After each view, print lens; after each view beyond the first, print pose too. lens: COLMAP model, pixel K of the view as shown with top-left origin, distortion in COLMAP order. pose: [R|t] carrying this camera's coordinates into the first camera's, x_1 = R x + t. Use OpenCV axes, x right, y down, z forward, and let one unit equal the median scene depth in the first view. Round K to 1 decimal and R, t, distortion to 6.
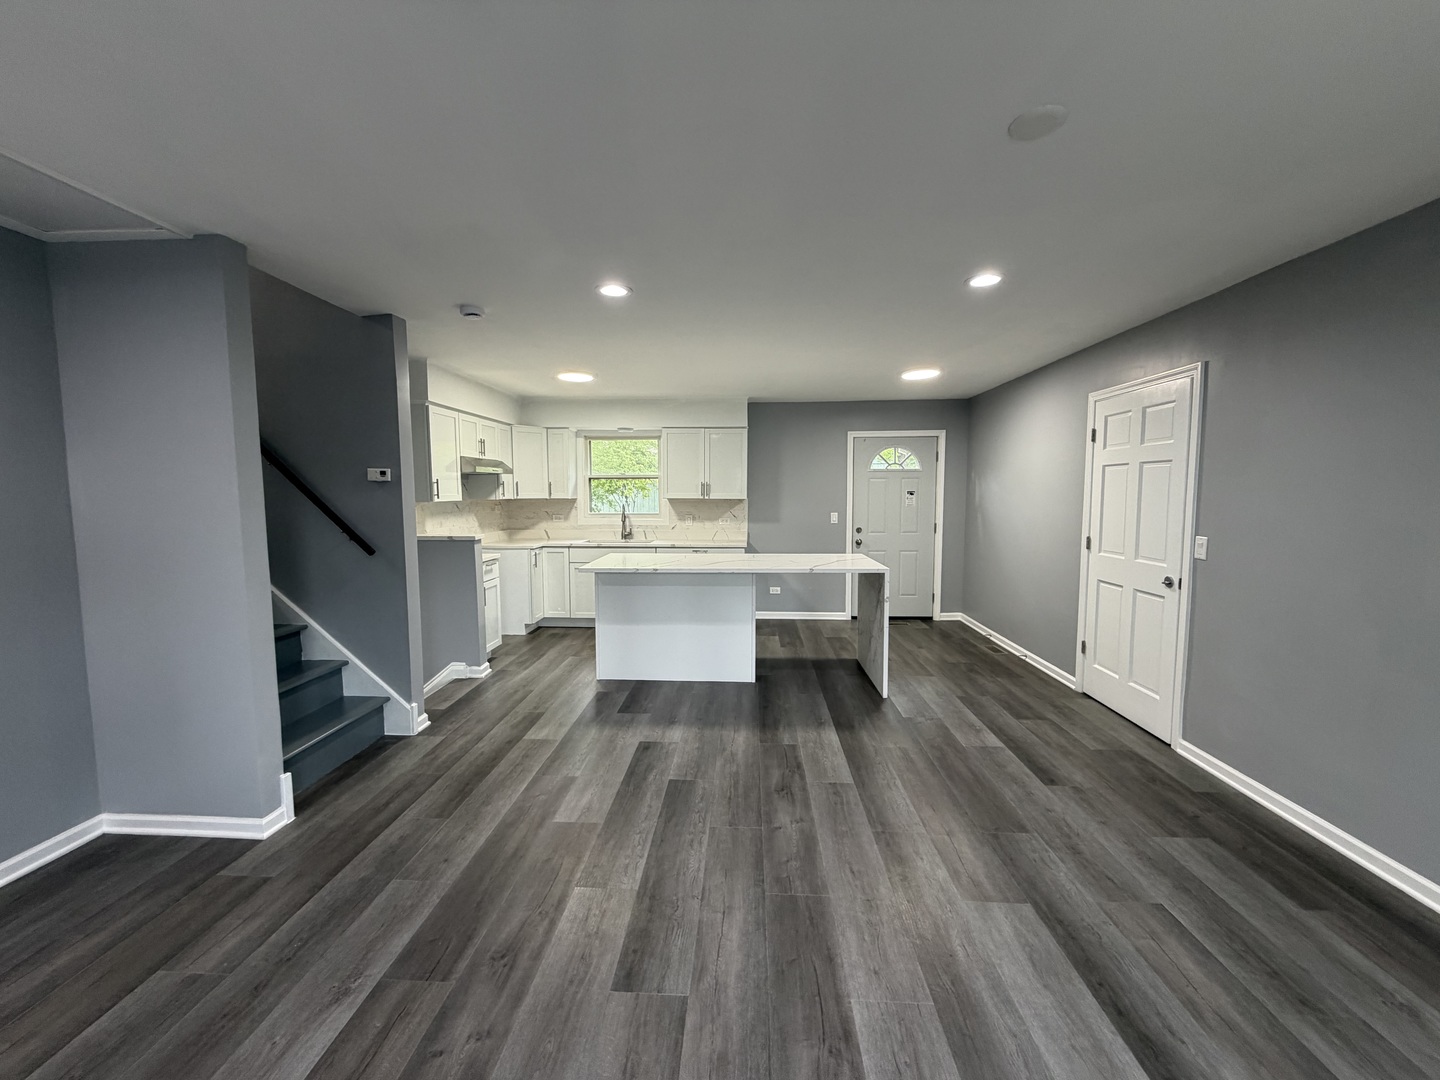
lens RADIAL K [[572.3, 0, 716.6], [0, 572.3, 536.7], [0, 0, 1]] dist [-0.000734, 0.000067]
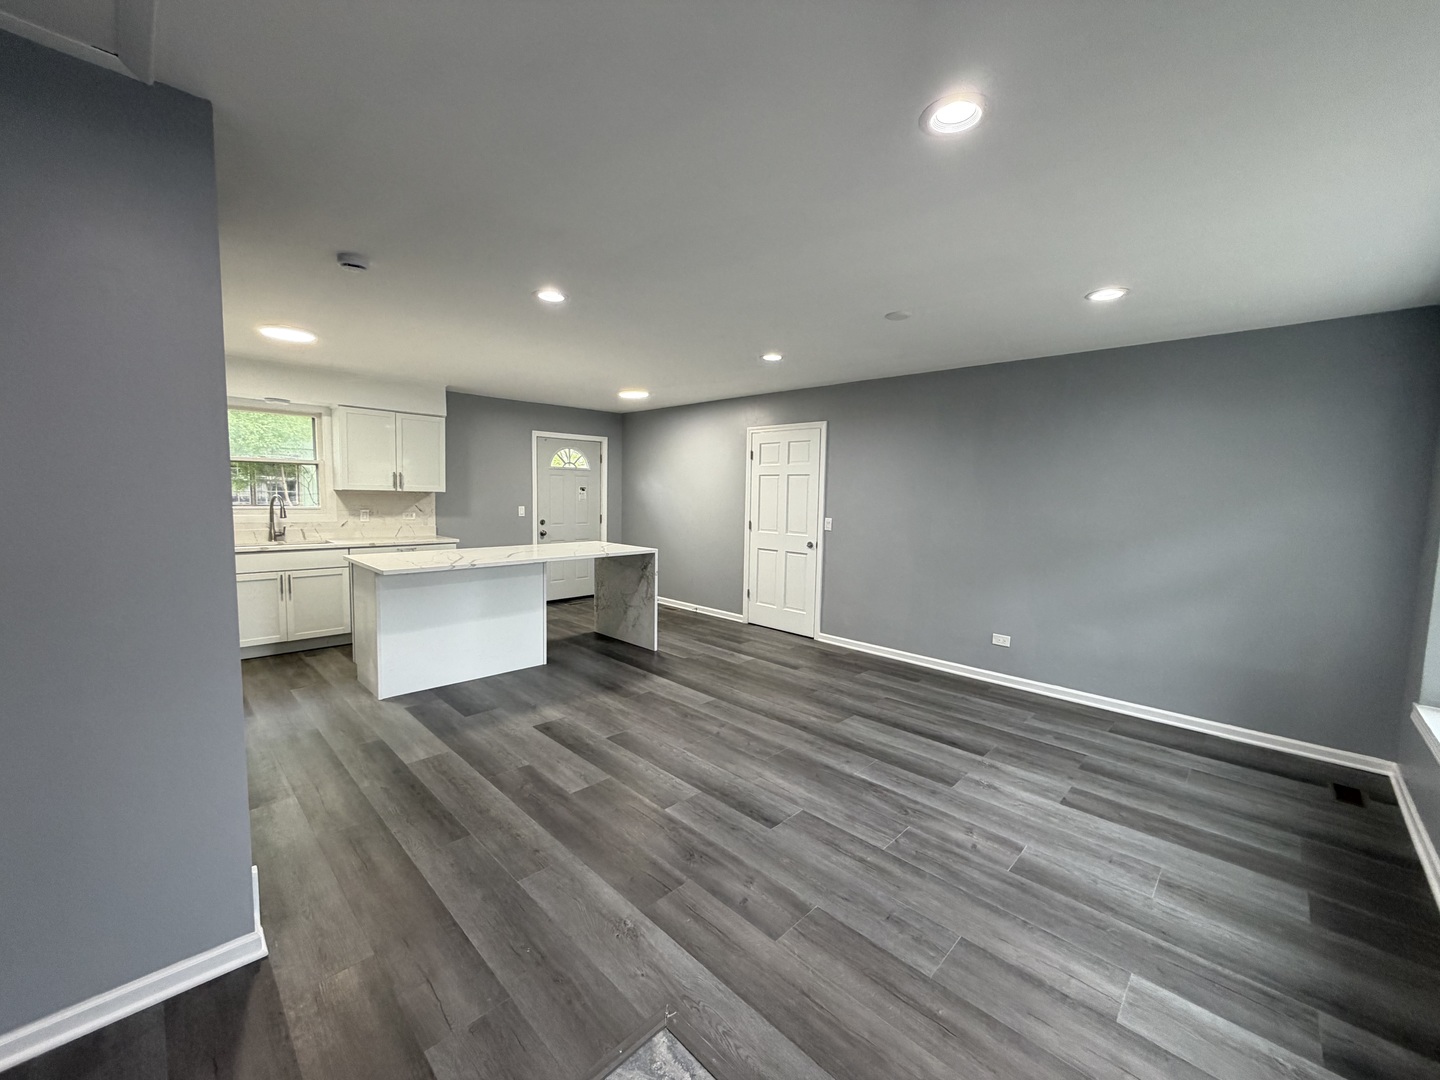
lens RADIAL K [[572.3, 0, 717.1], [0, 572.3, 536.4], [0, 0, 1]] dist [-0.000734, 0.000067]
pose [[0.660499, -0.042778, 0.749607, -0.678898], [0.035832, 0.999034, 0.025439, -0.000737], [-0.749972, 0.010057, 0.661394, 0.061683]]
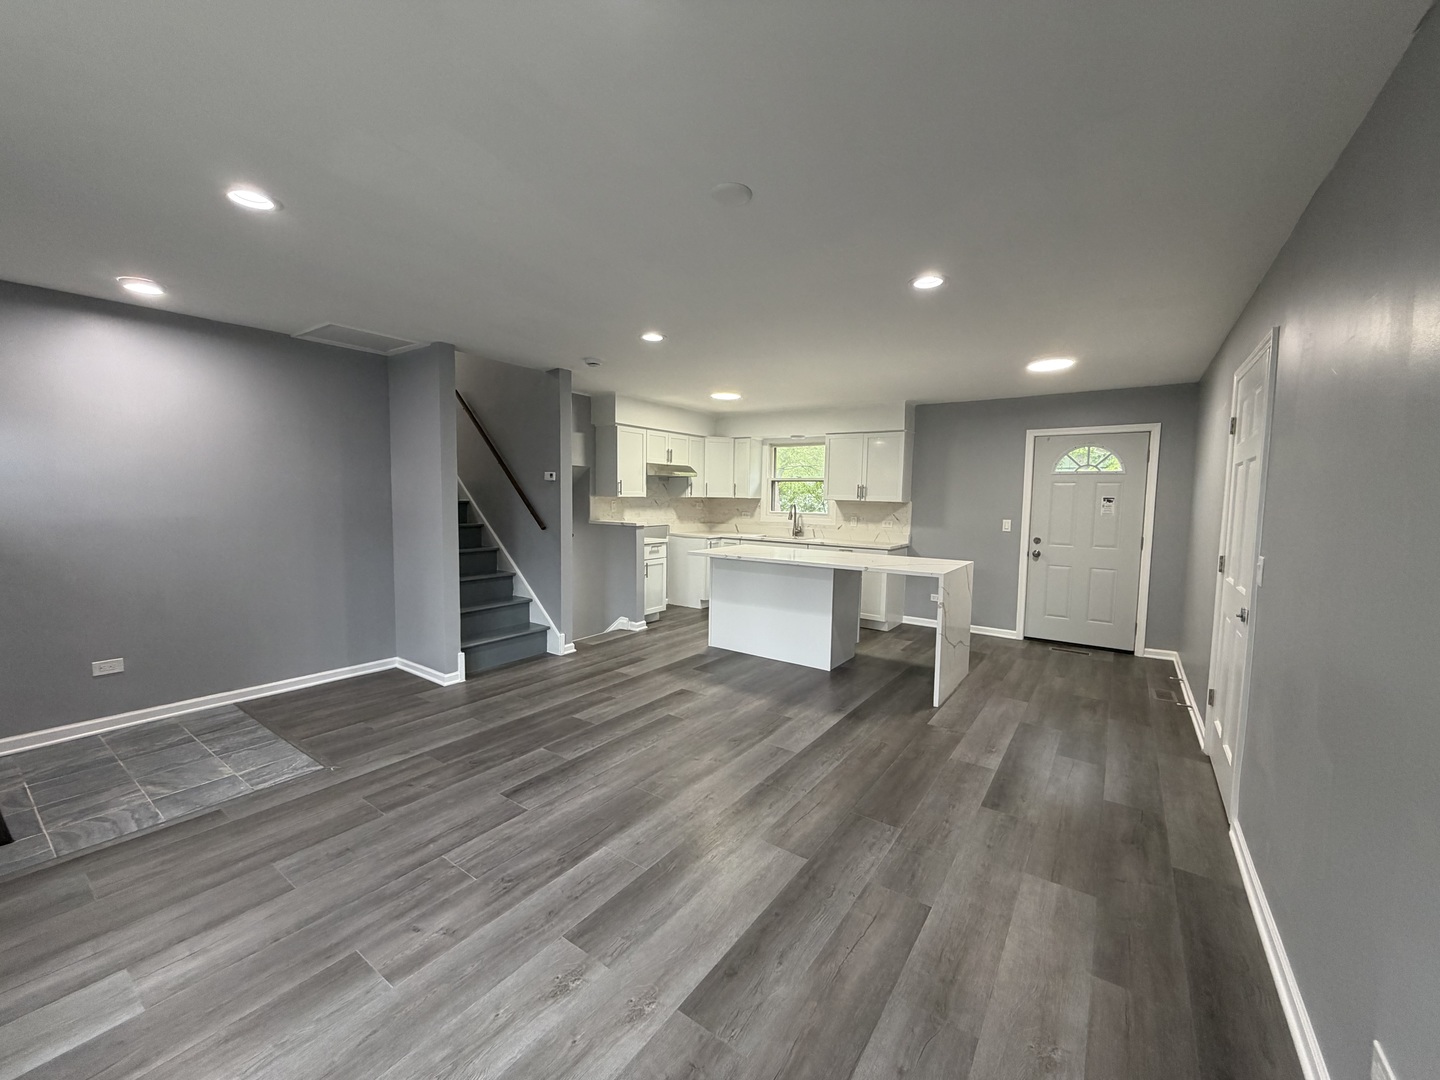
lens RADIAL K [[572.3, 0, 716.6], [0, 572.3, 536.1], [0, 0, 1]] dist [-0.000734, 0.000067]
pose [[0.846376, 0.055274, -0.529709, 0.578766], [-0.060435, 0.998143, 0.007590, 0.009858], [0.529145, 0.025589, 0.848145, -0.032165]]
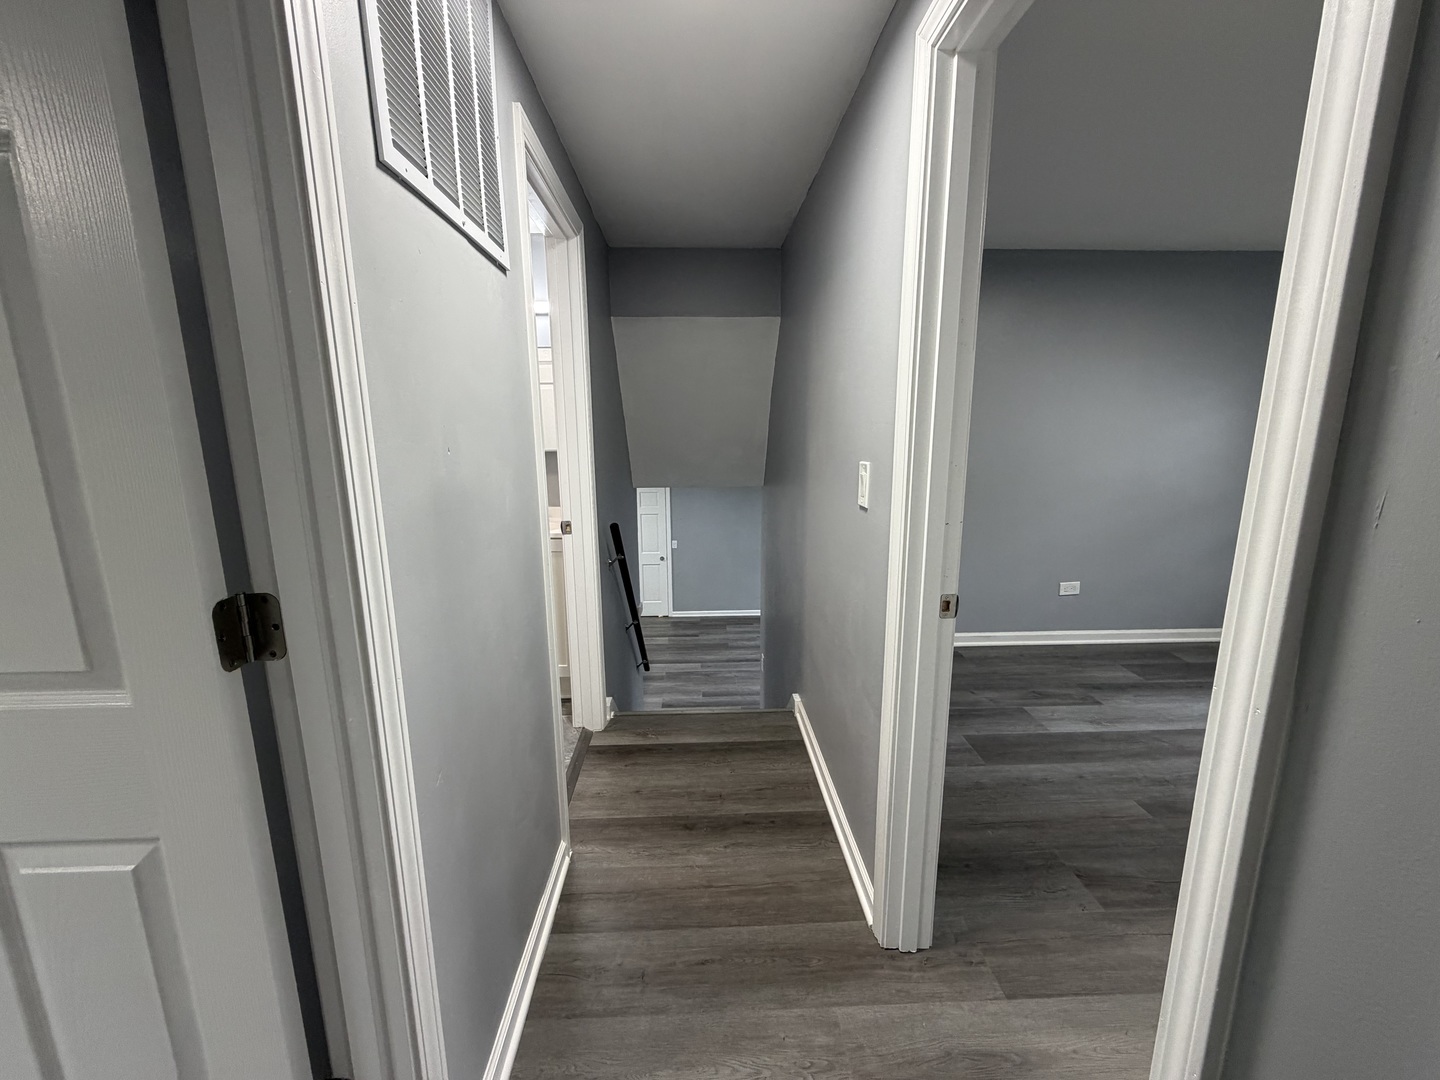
lens RADIAL K [[572.3, 0, 717.7], [0, 572.3, 541.4], [0, 0, 1]] dist [-0.000734, 0.000067]
pose [[-0.087980, -0.183183, 0.979134, -1.818633], [0.091381, 0.977317, 0.191054, -0.481099], [-0.991922, 0.106283, -0.069245, 0.898545]]
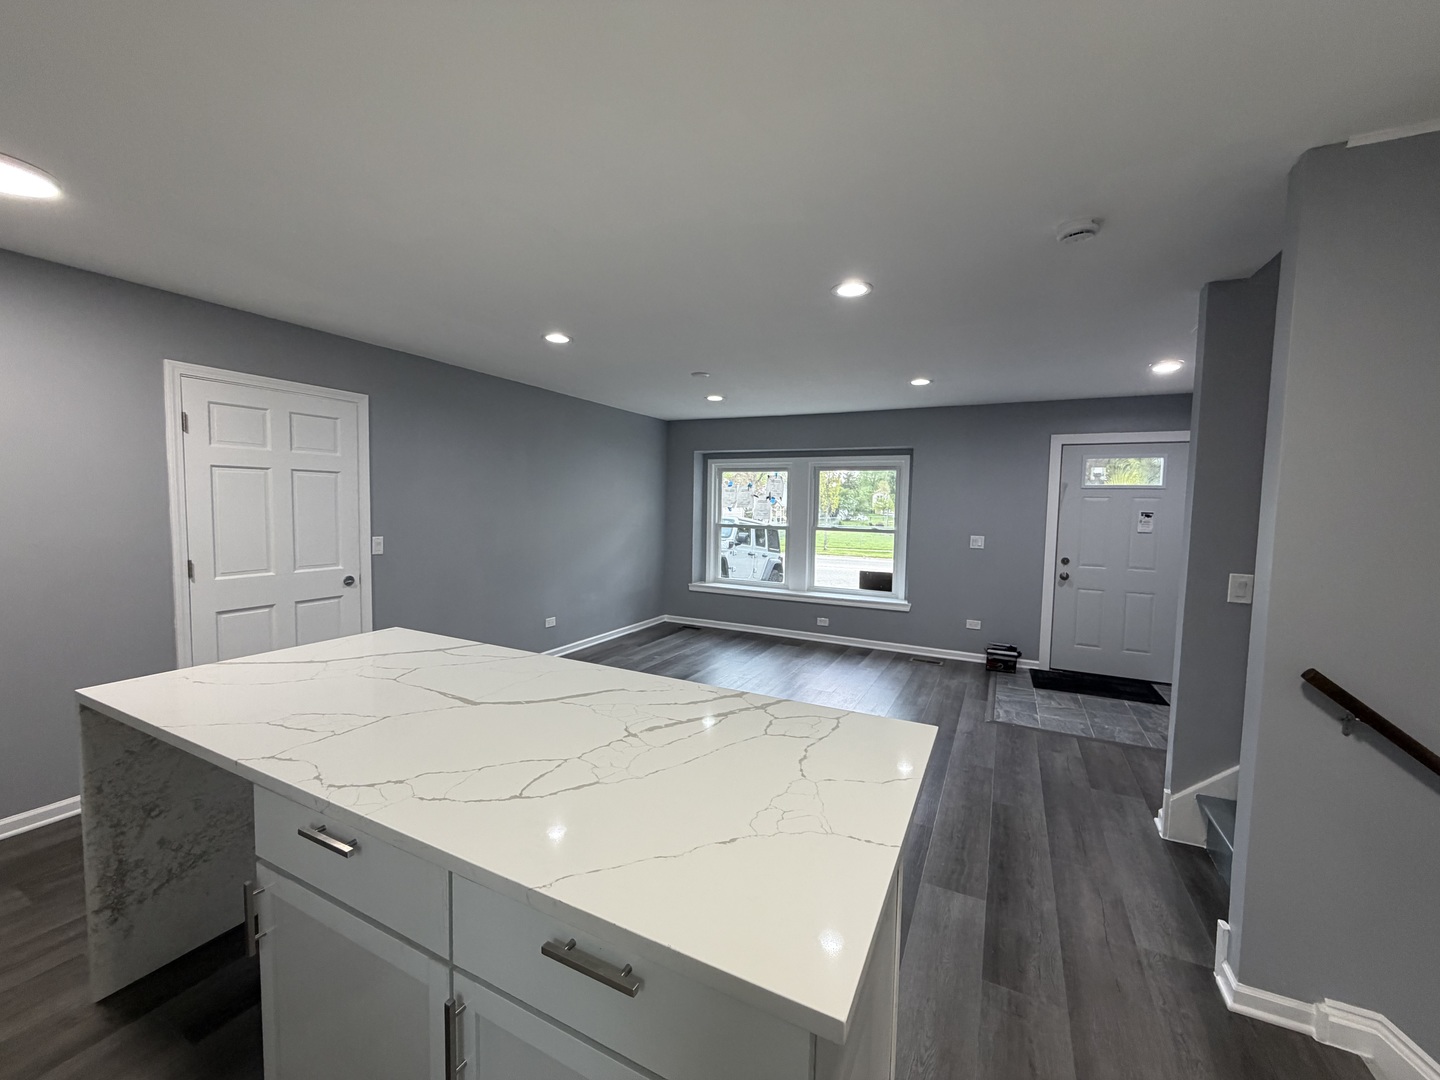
lens RADIAL K [[572.3, 0, 717.0], [0, 572.3, 536.8], [0, 0, 1]] dist [-0.000734, 0.000067]
pose [[-0.915289, -0.038675, 0.400937, -0.310390], [0.015258, 0.991336, 0.130459, -0.139321], [-0.402509, 0.125525, -0.906769, 1.679064]]
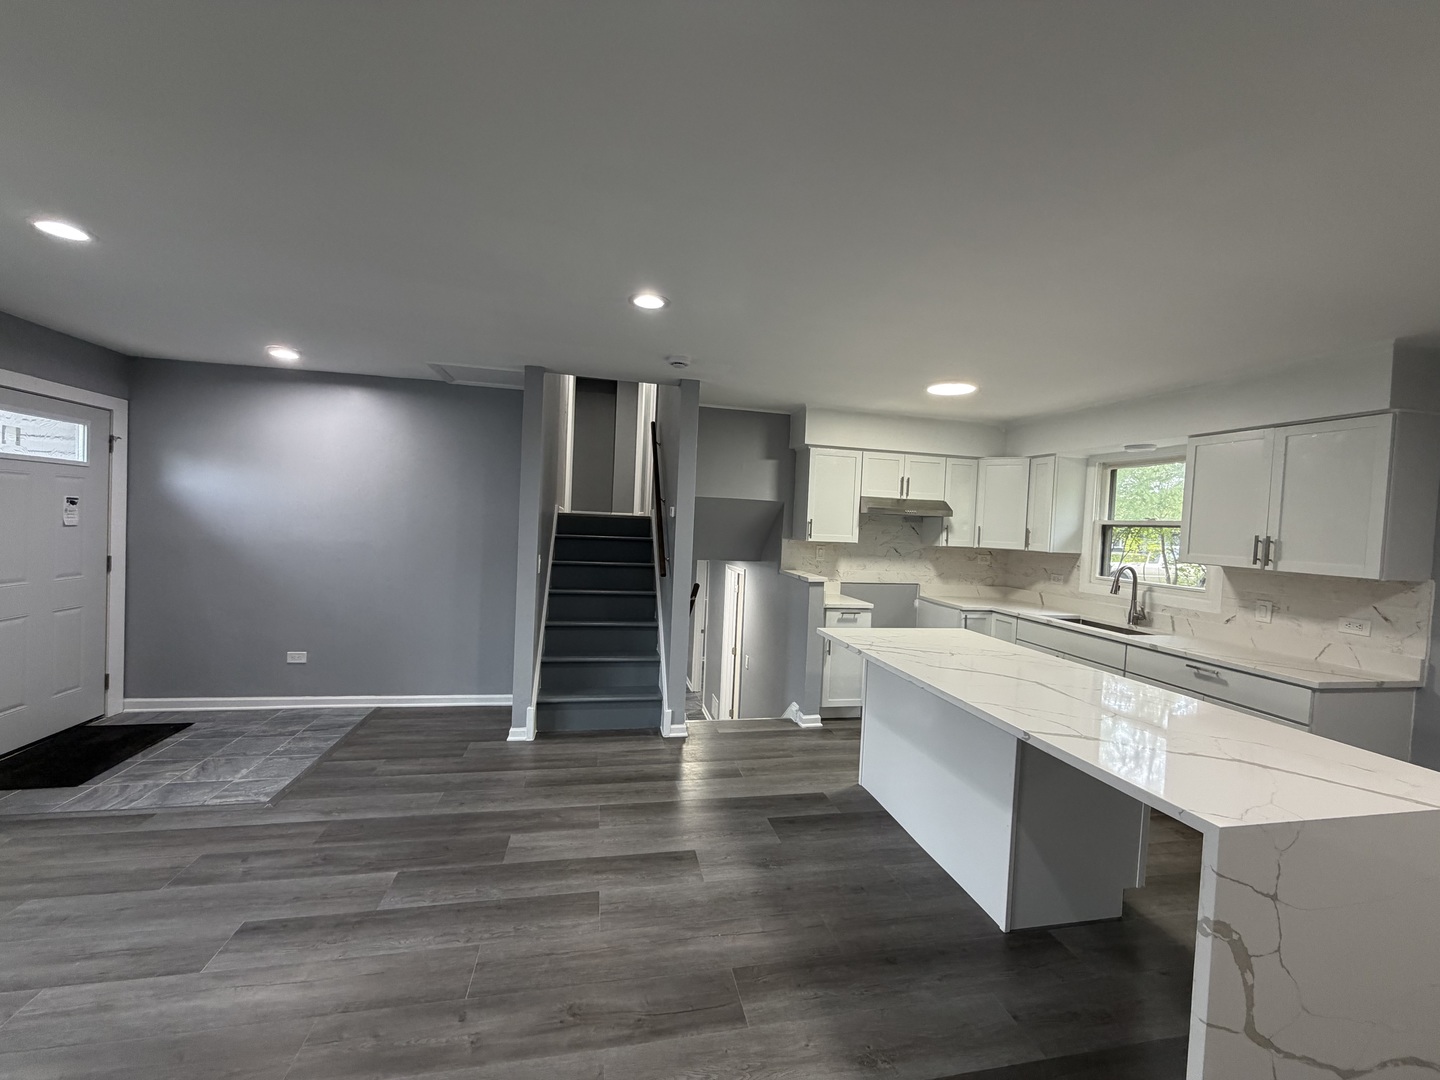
lens RADIAL K [[572.3, 0, 716.7], [0, 572.3, 537.4], [0, 0, 1]] dist [-0.000734, 0.000067]
pose [[0.260187, 0.040080, -0.964726, 0.612243], [-0.122541, 0.992430, 0.008181, -0.075921], [0.957751, 0.116090, 0.263129, 0.778903]]
